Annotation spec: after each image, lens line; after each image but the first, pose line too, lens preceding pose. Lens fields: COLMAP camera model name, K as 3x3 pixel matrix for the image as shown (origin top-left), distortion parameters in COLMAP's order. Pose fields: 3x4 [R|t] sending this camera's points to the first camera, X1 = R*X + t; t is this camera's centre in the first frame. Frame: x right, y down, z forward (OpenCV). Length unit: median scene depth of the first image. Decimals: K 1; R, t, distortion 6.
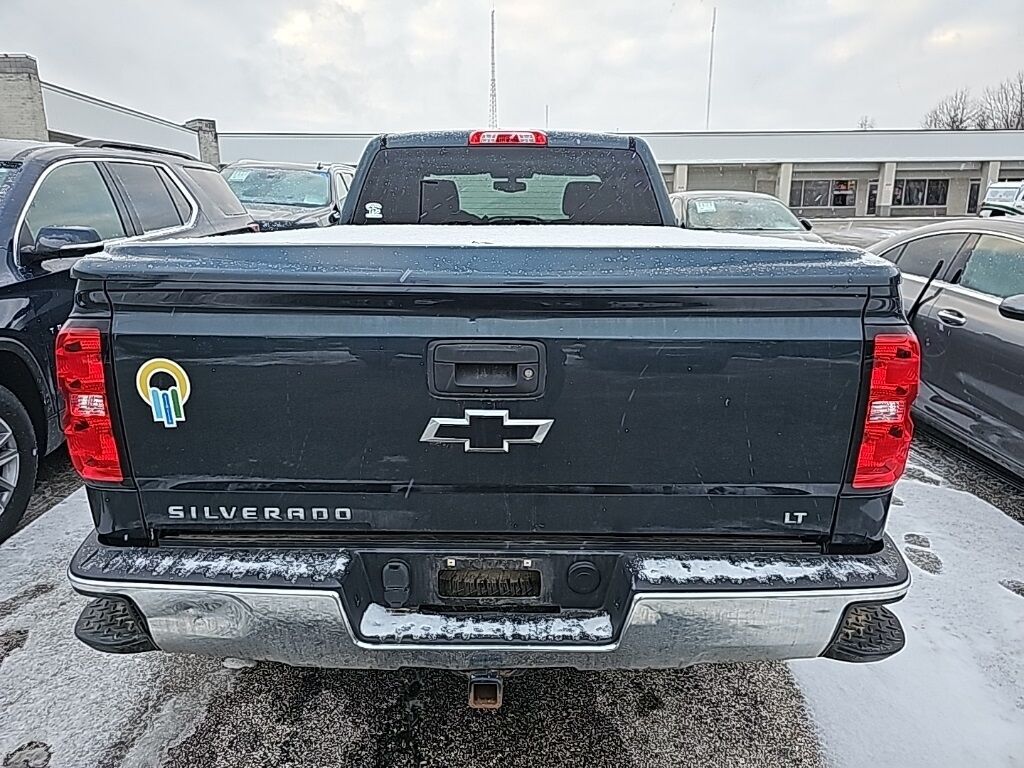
lens RADIAL K [[659.7, 0, 514.4], [0, 659.7, 378.4], [0, 0, 1]] dist [0.078828, -0.083126]
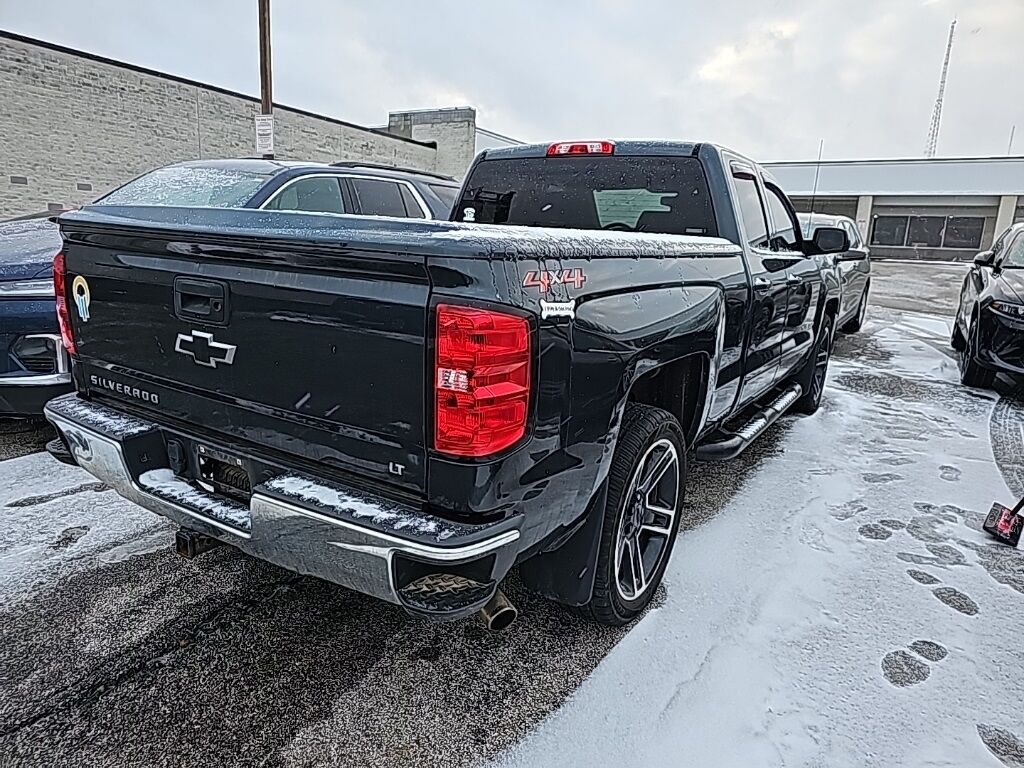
lens RADIAL K [[659.7, 0, 514.4], [0, 659.7, 378.4], [0, 0, 1]] dist [0.078828, -0.083126]
pose [[0.847259, 0.147137, -0.510394, 1.134393], [-0.168246, 0.985733, 0.004879, 0.025584], [0.503830, 0.081738, 0.859927, 0.156316]]
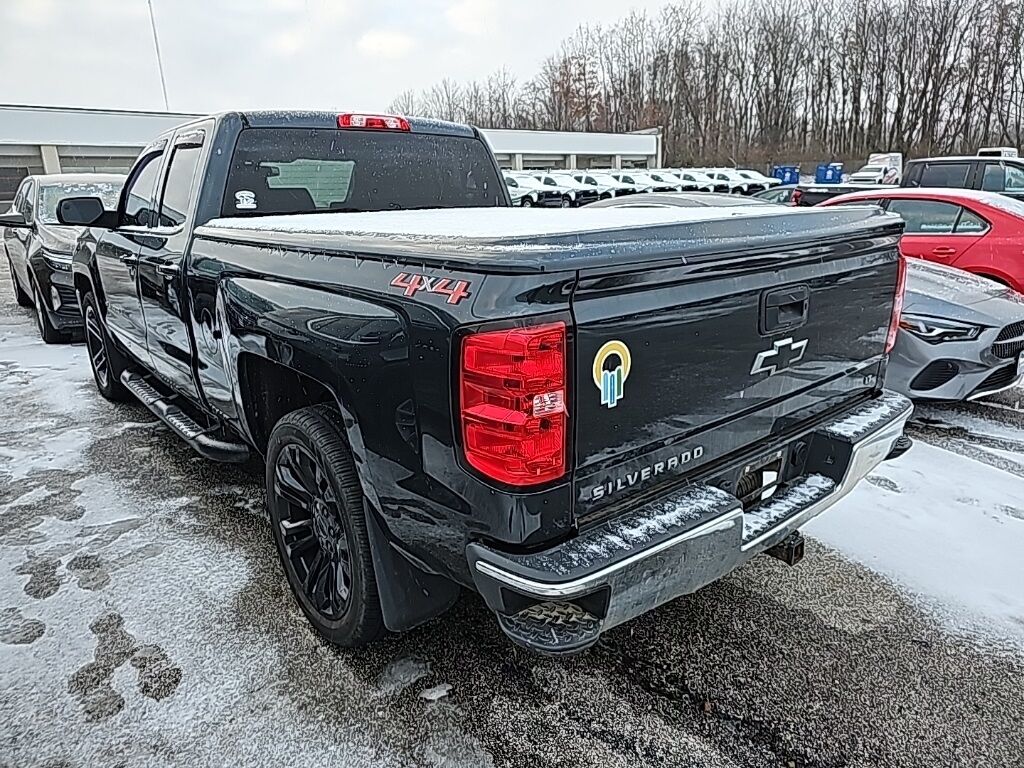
lens RADIAL K [[659.7, 0, 514.4], [0, 659.7, 378.4], [0, 0, 1]] dist [0.078828, -0.083126]
pose [[0.762146, -0.195056, 0.617322, -1.219185], [0.184041, 0.979470, 0.082267, -0.080369], [-0.620695, 0.050913, 0.782398, 0.285005]]
